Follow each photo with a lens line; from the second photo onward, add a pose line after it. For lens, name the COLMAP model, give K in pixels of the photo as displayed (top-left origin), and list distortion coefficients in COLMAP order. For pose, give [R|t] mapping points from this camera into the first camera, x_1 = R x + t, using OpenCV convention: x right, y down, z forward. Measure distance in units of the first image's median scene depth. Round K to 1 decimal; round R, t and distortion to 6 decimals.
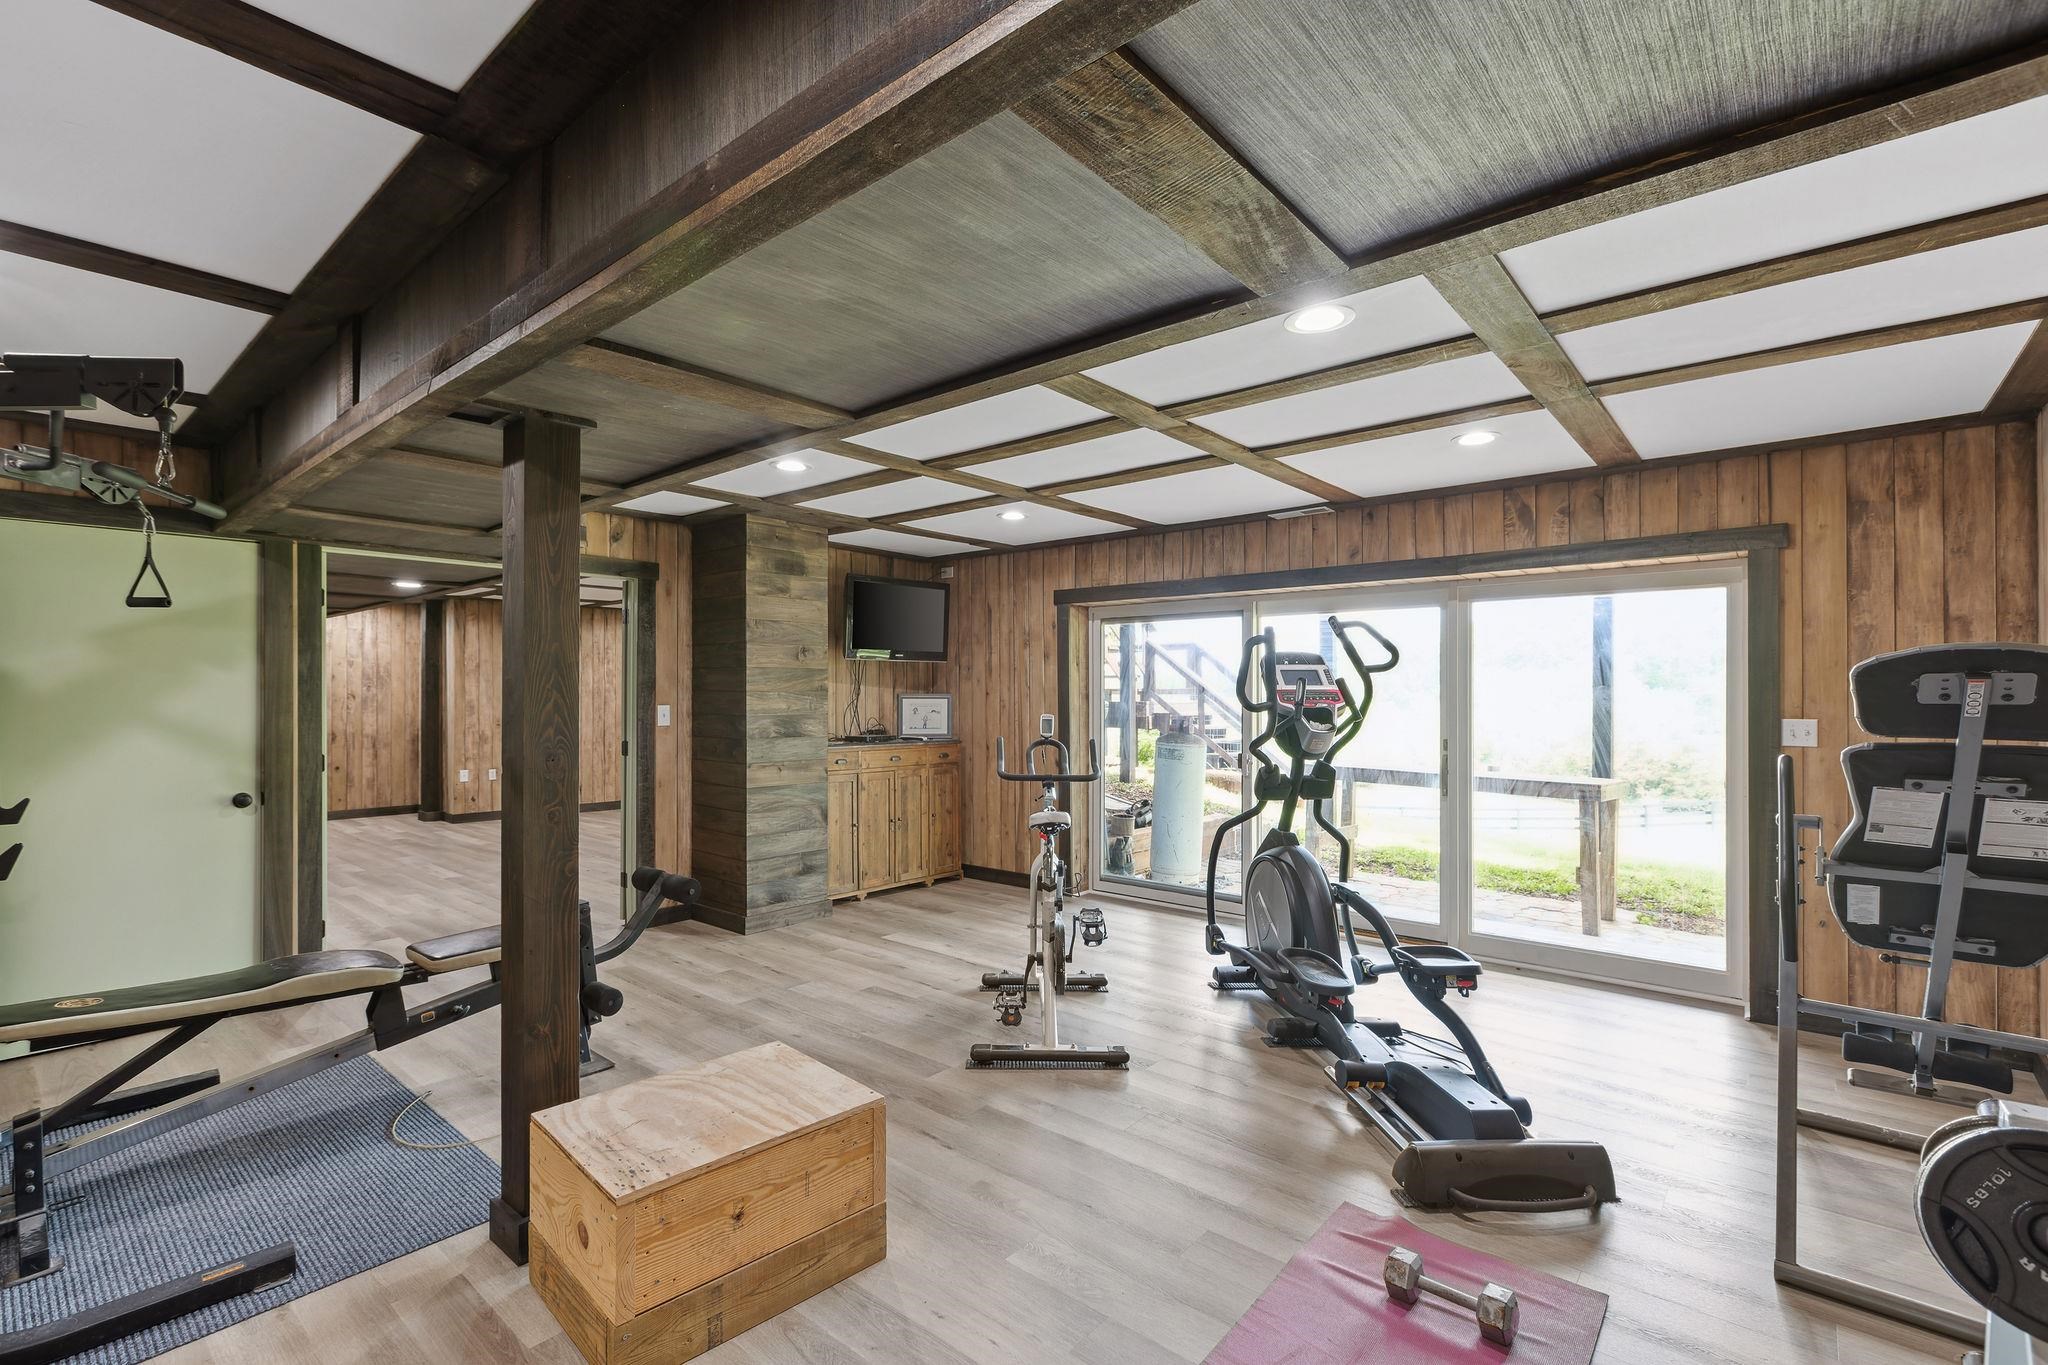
lens RADIAL K [[929.8, 0, 1017.2], [0, 929.8, 674.4], [0, 0, 1]] dist [-0.002815, -0.000660]
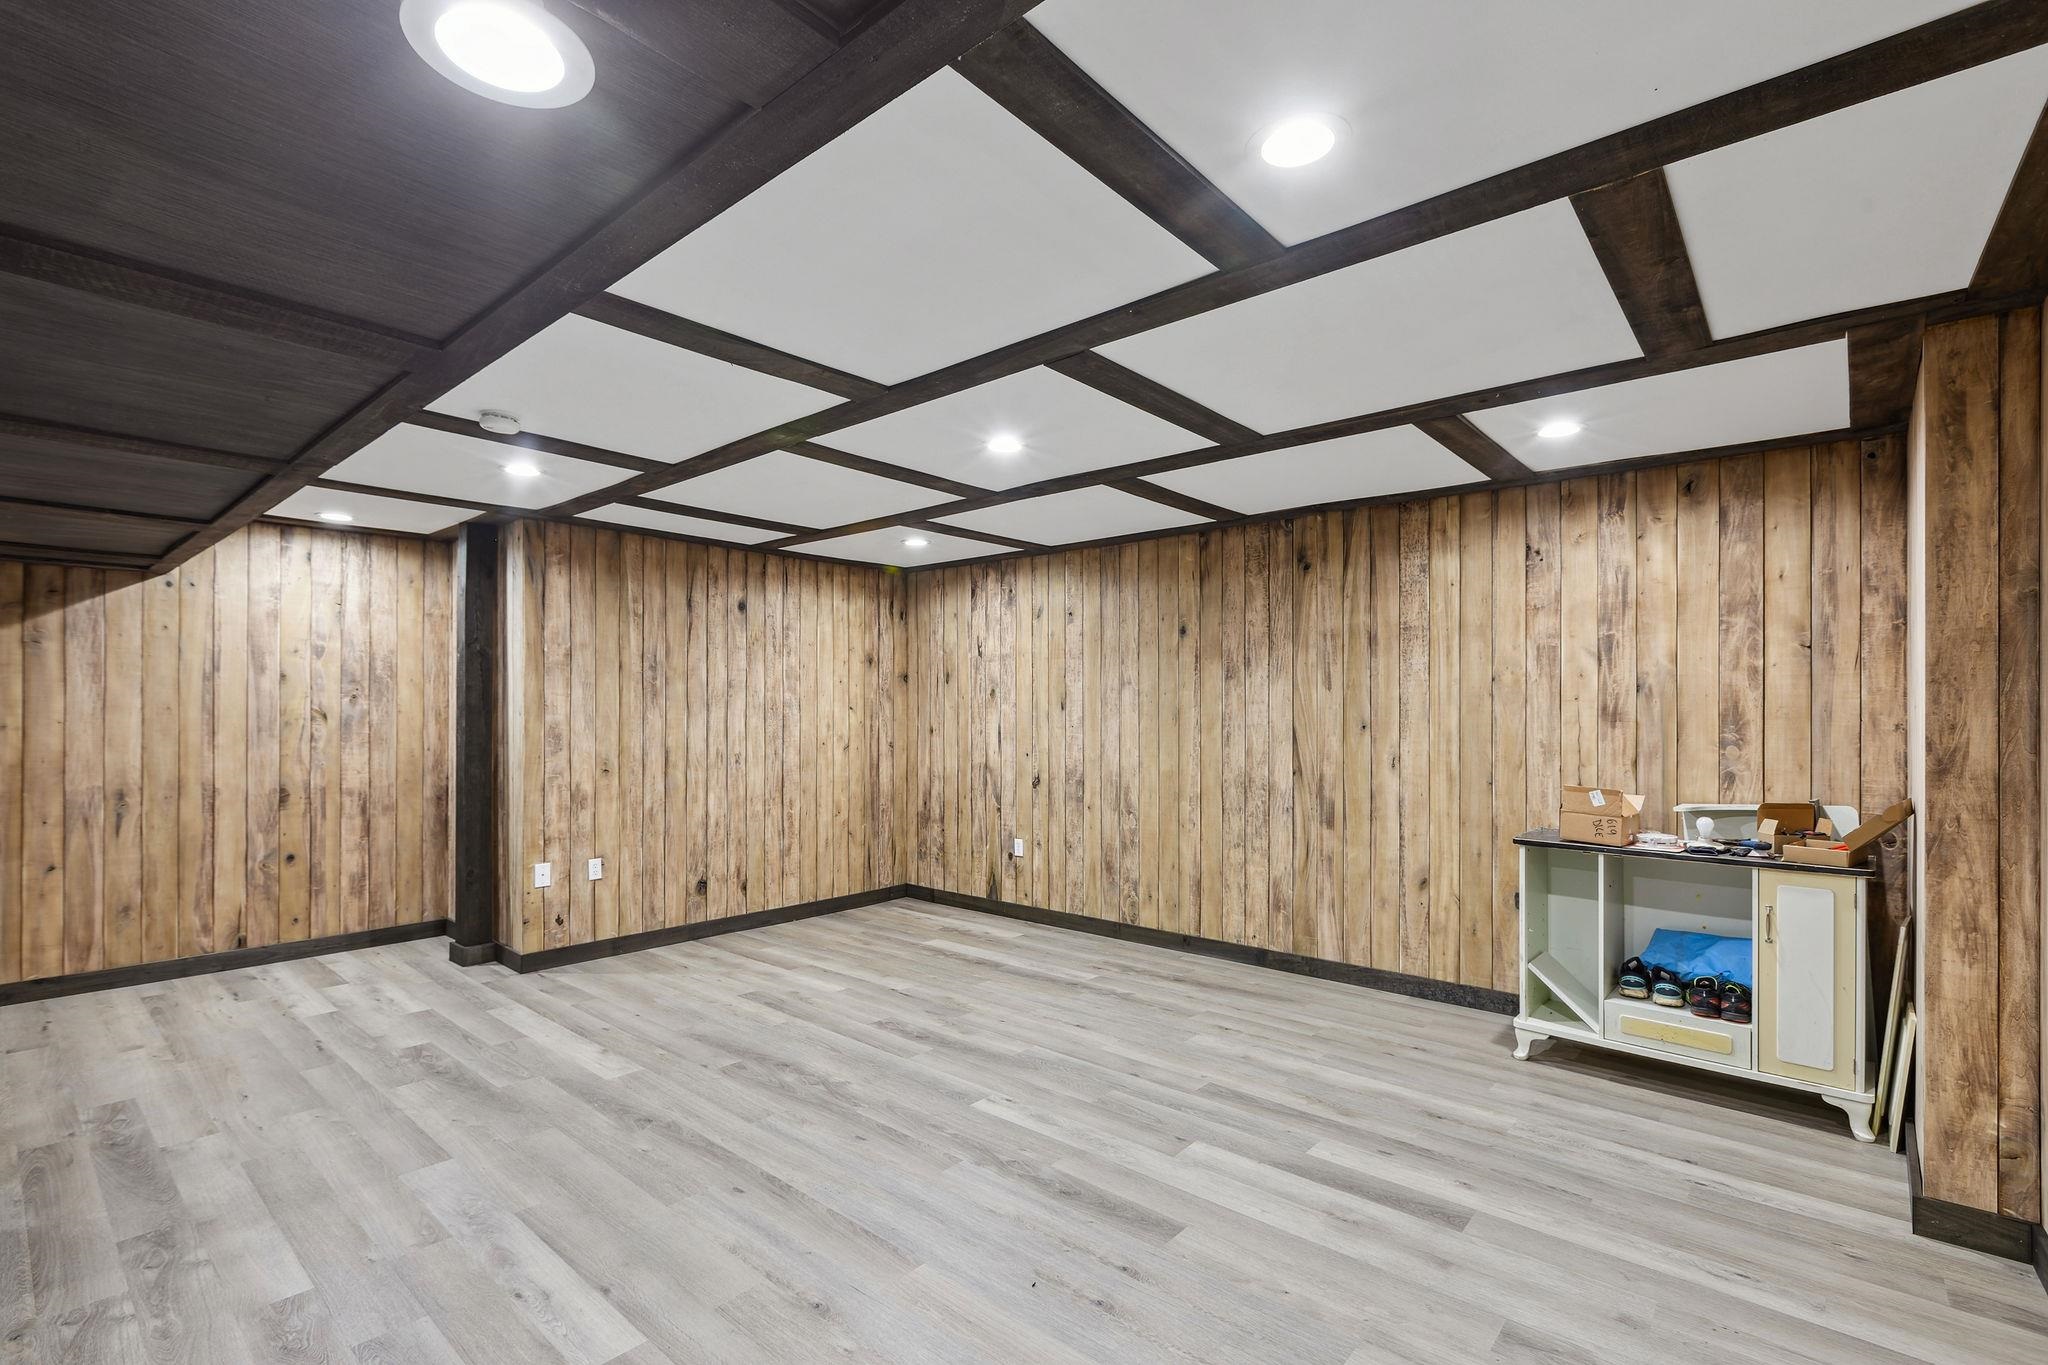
lens RADIAL K [[929.8, 0, 1017.2], [0, 929.8, 674.4], [0, 0, 1]] dist [-0.002815, -0.000660]
pose [[0.999969, -0.002700, -0.007362, -0.328546], [0.002640, 0.999963, -0.008154, 0.006131], [0.007384, 0.008134, 0.999940, 0.490394]]
